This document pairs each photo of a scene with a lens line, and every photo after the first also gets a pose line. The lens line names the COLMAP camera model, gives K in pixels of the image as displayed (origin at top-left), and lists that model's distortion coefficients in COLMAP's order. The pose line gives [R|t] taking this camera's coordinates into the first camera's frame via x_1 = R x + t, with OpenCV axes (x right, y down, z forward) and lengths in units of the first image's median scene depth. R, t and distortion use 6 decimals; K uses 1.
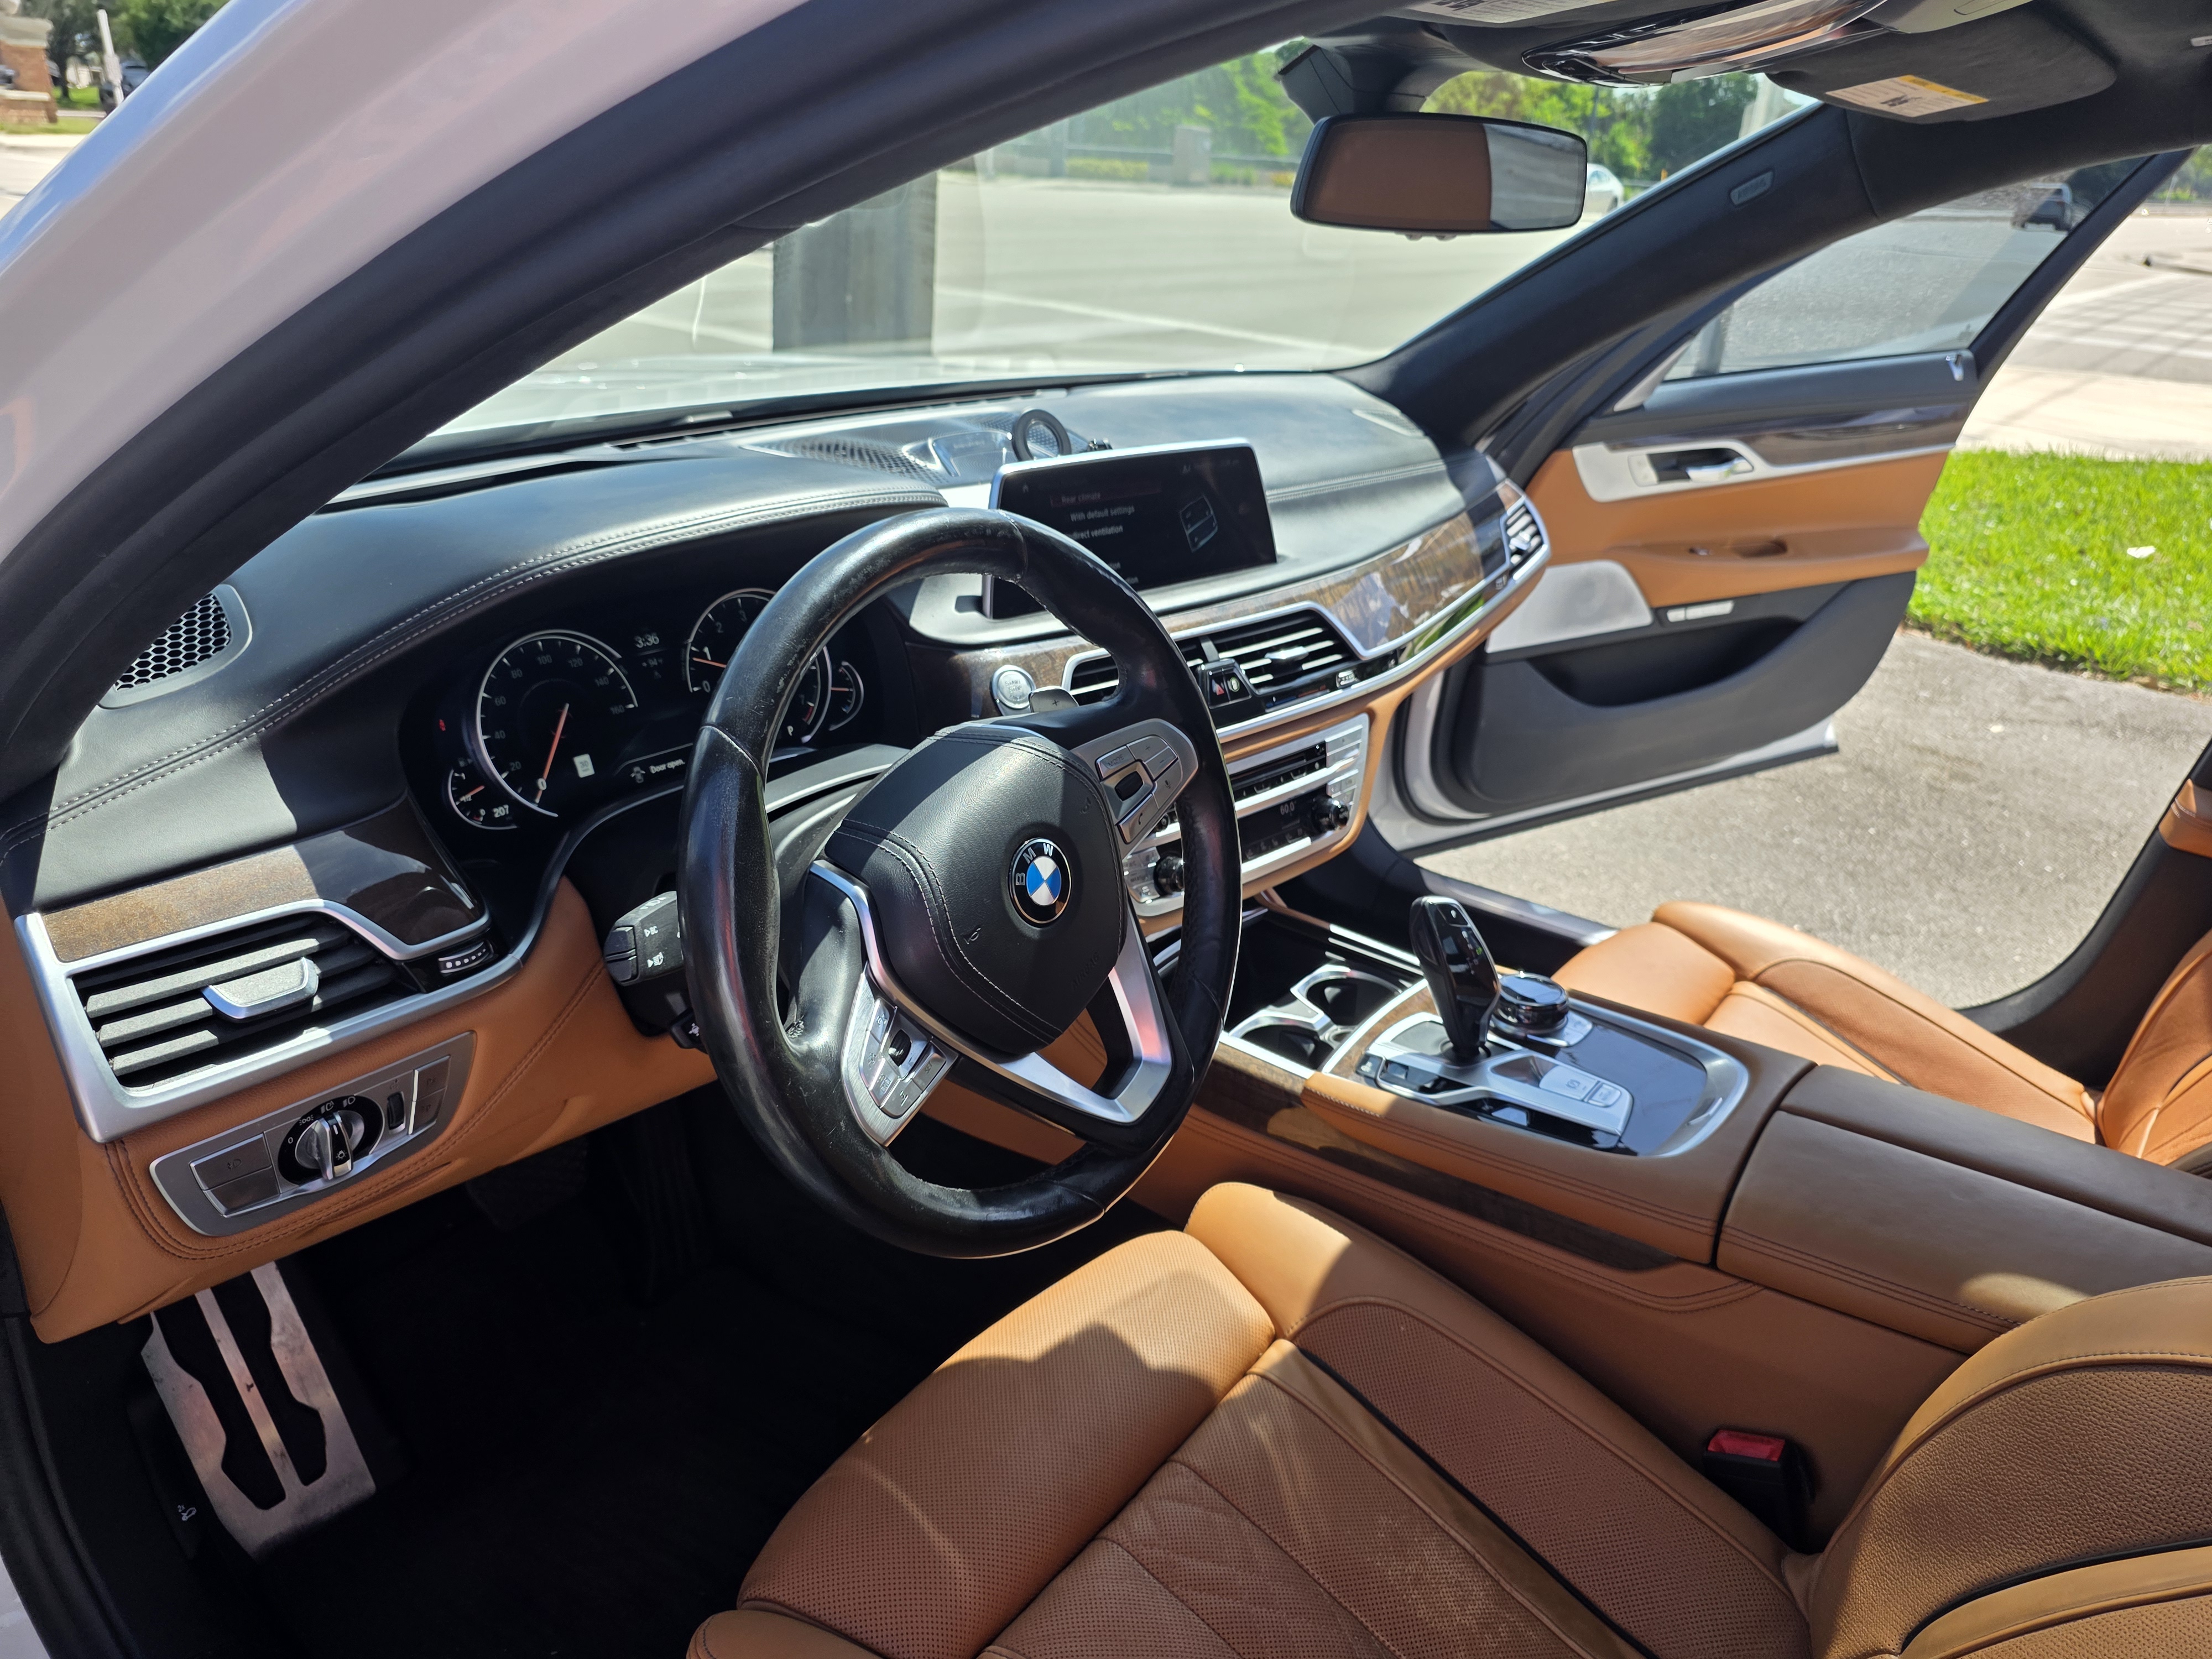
lens RADIAL K [[1478.7, 0, 1106.0], [0, 1478.7, 829.5], [0, 0, 1]] dist [0.030990, 0.000473]
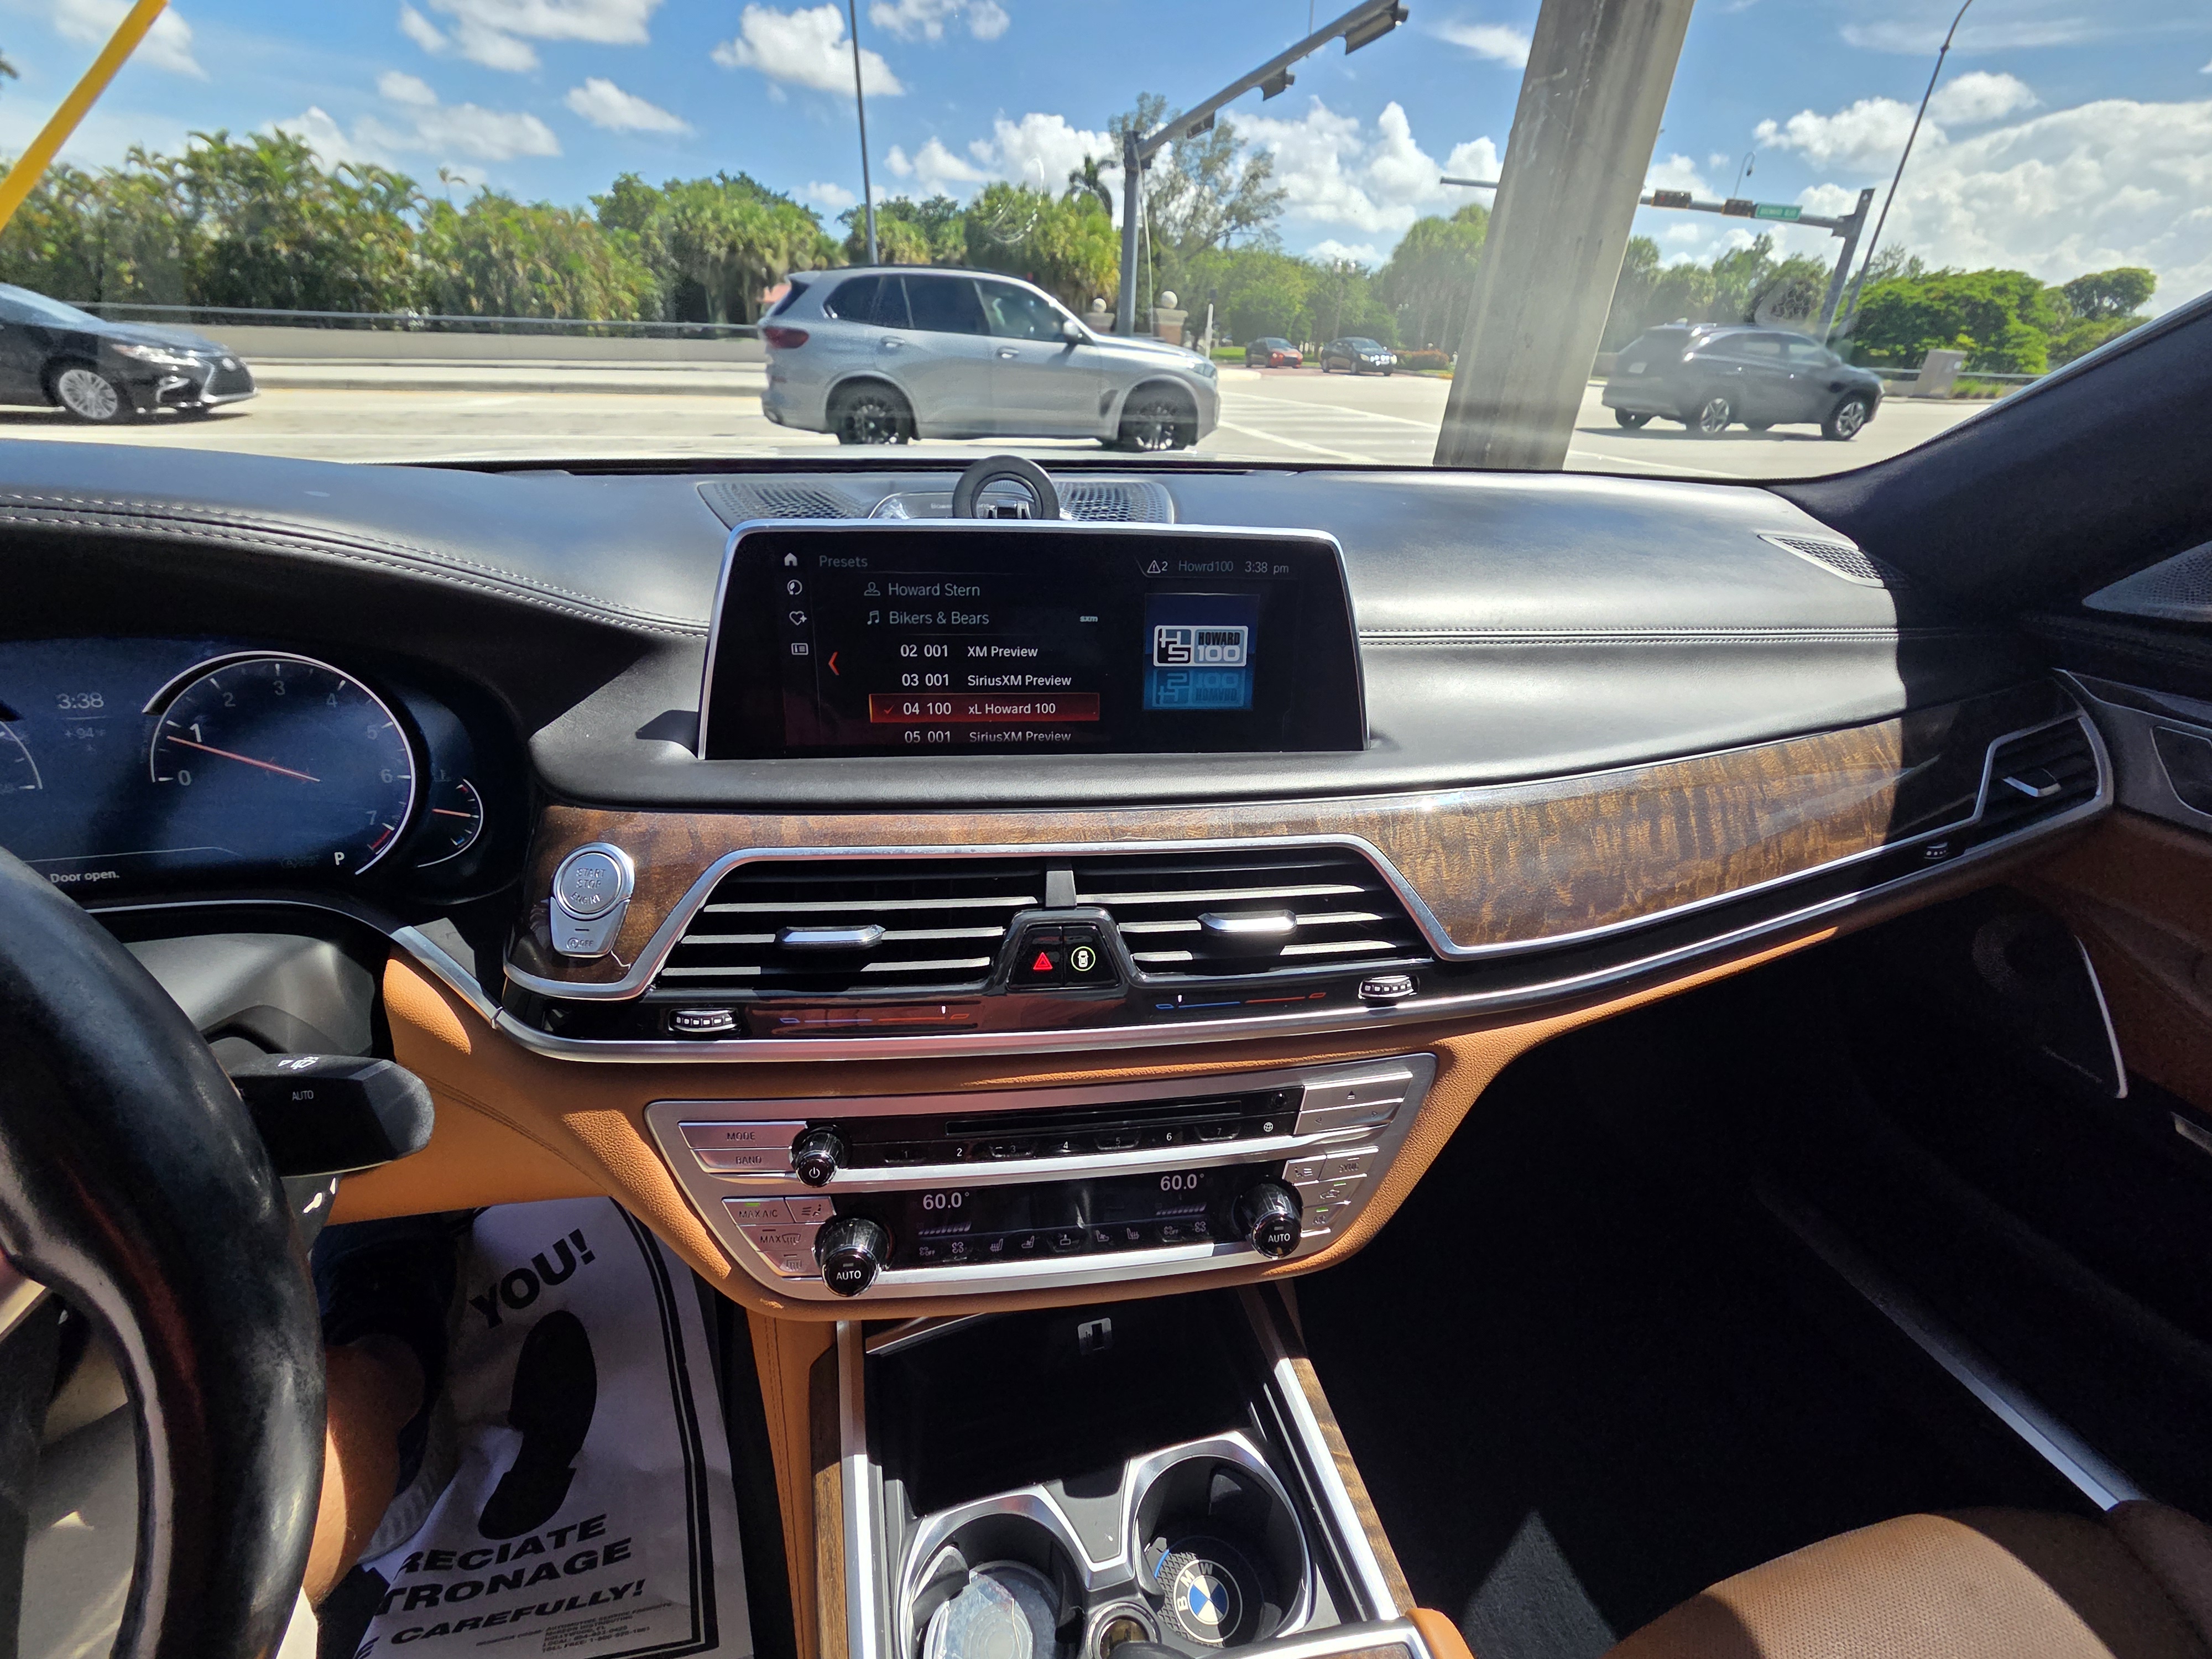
lens RADIAL K [[915.7, 0, 1106.0], [0, 915.7, 829.5], [0, 0, 1]] dist [-0.009345, -0.000131]
pose [[0.801349, 0.254086, -0.541553, 0.289860], [-0.237158, 0.966066, 0.102331, -0.197765], [0.549177, 0.046431, 0.834415, 0.785786]]
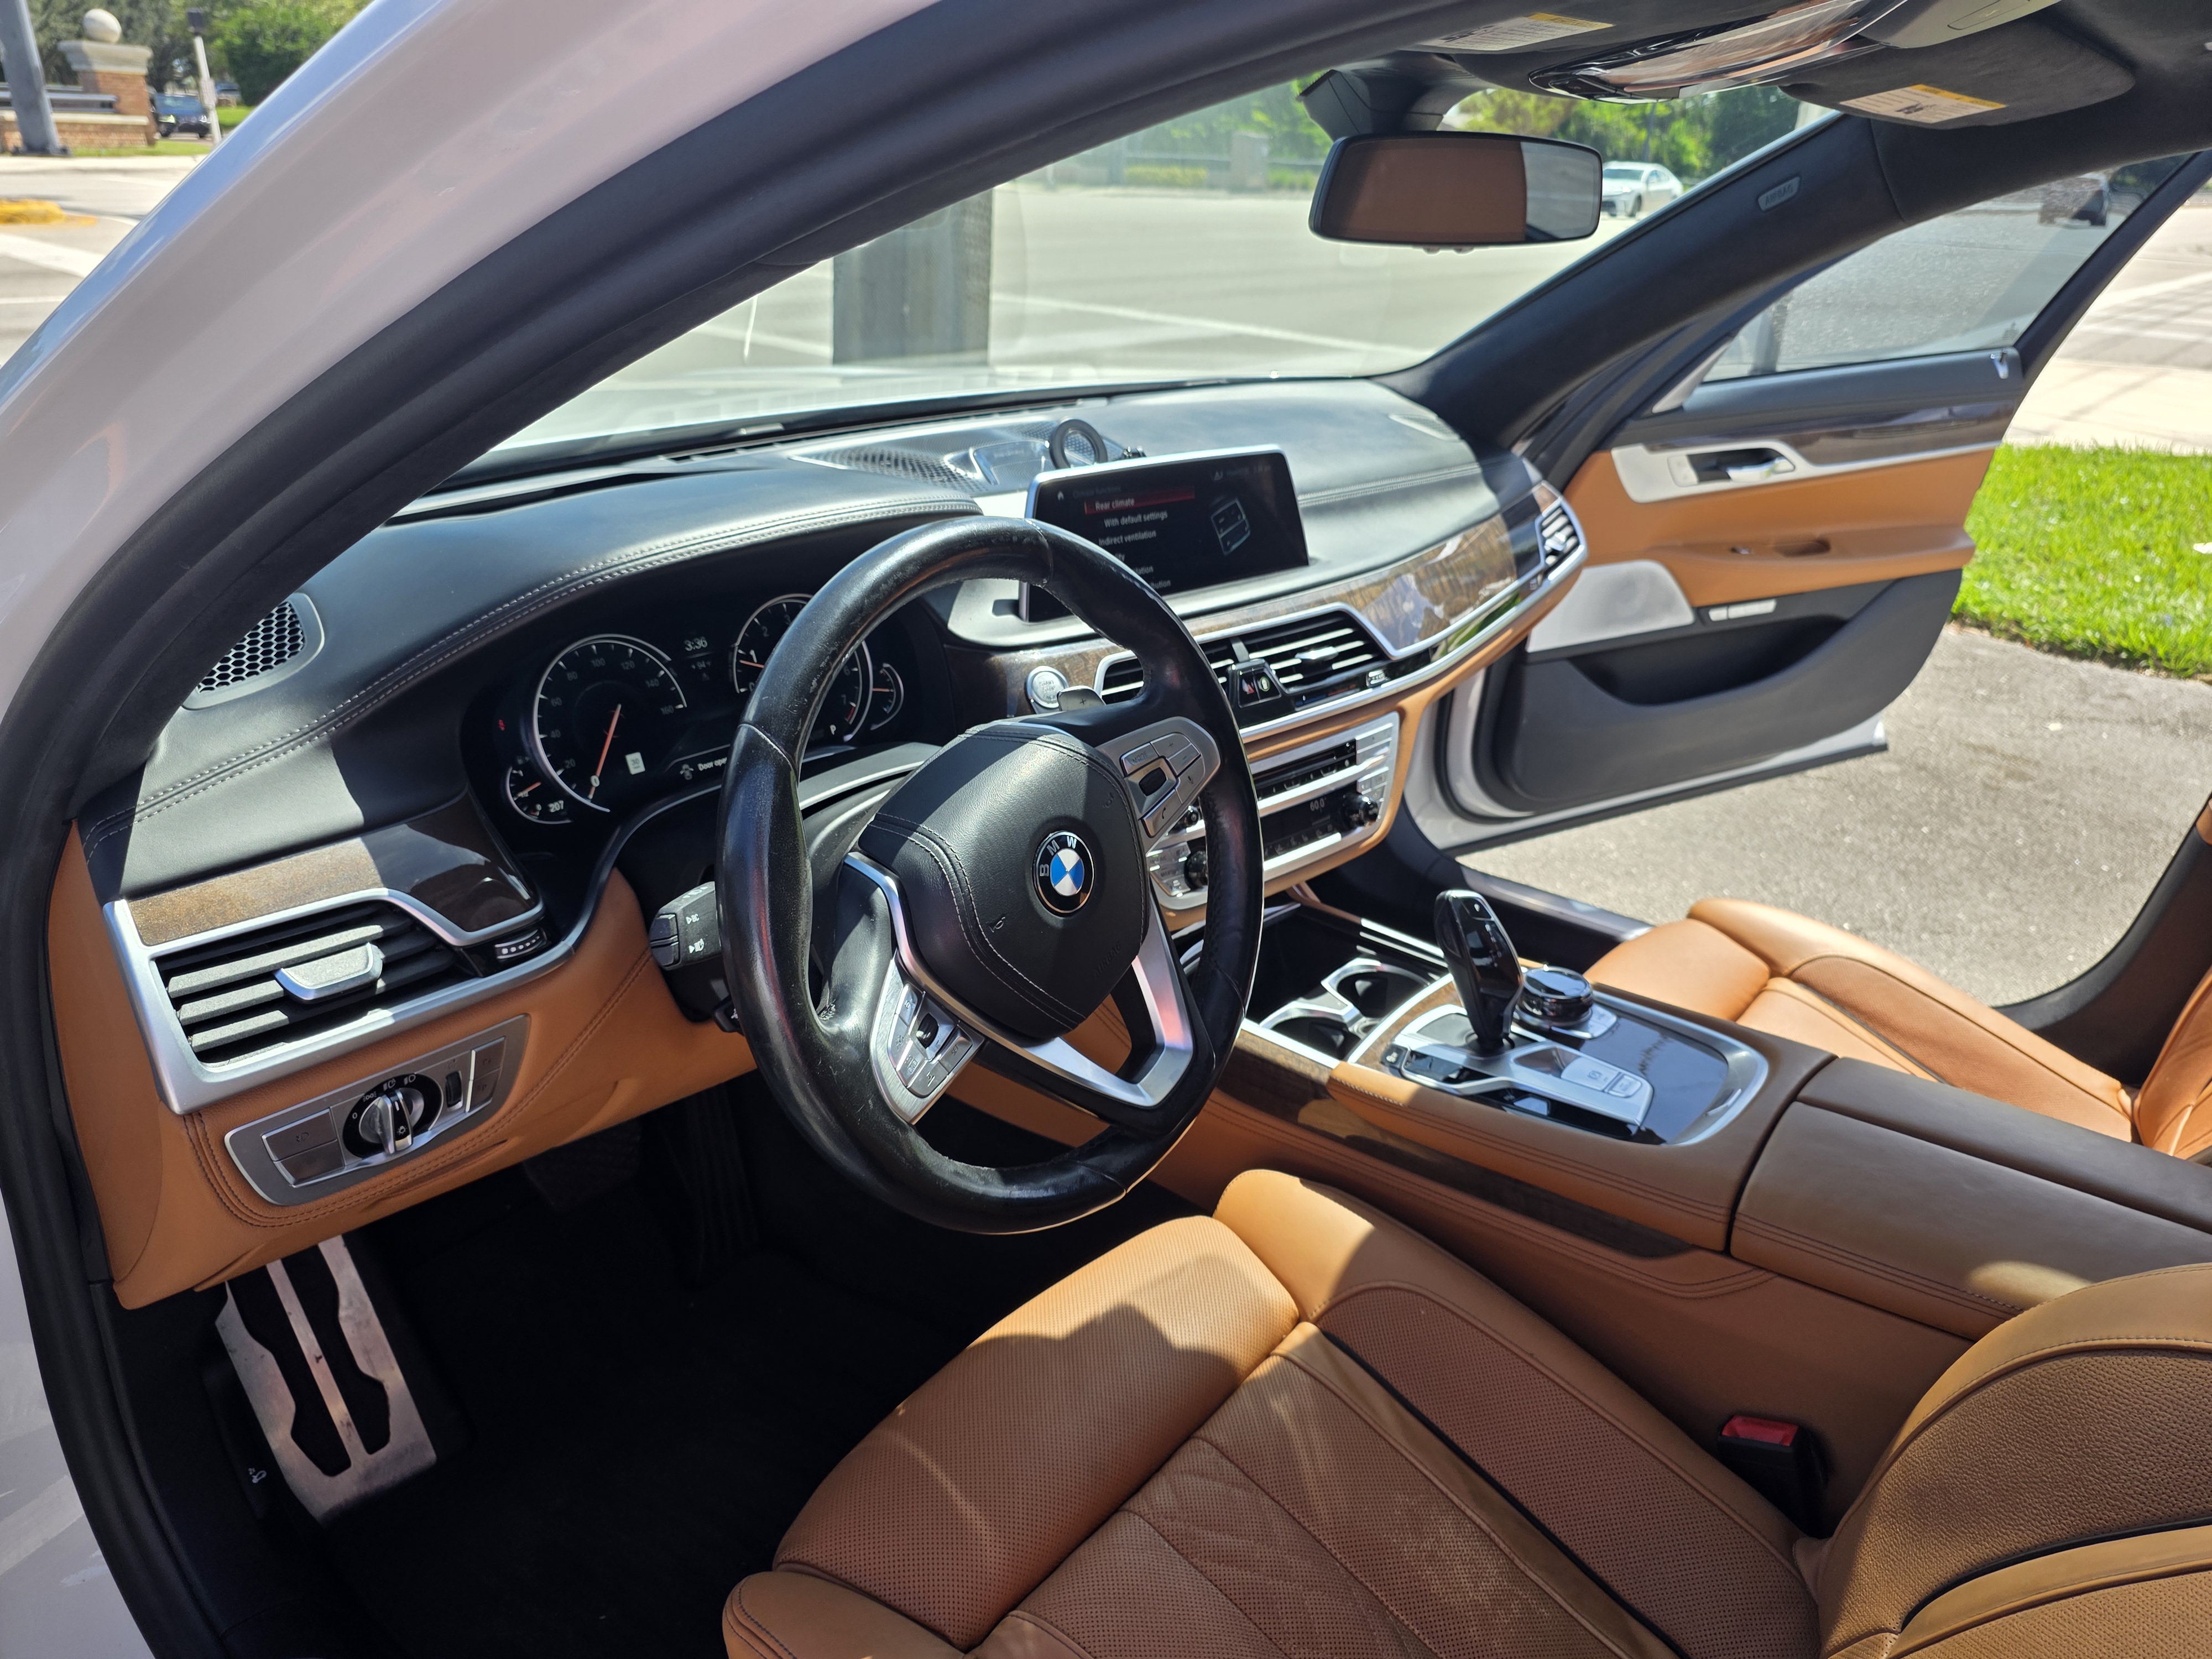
lens RADIAL K [[1470.5, 0, 1112.0], [0, 1470.5, 809.2], [0, 0, 1]] dist [0.039872, -0.003181]
pose [[0.999357, -0.000076, -0.035851, 0.019259], [-0.000427, 0.999902, -0.014005, 0.003435], [0.035849, 0.014011, 0.999259, -0.025738]]
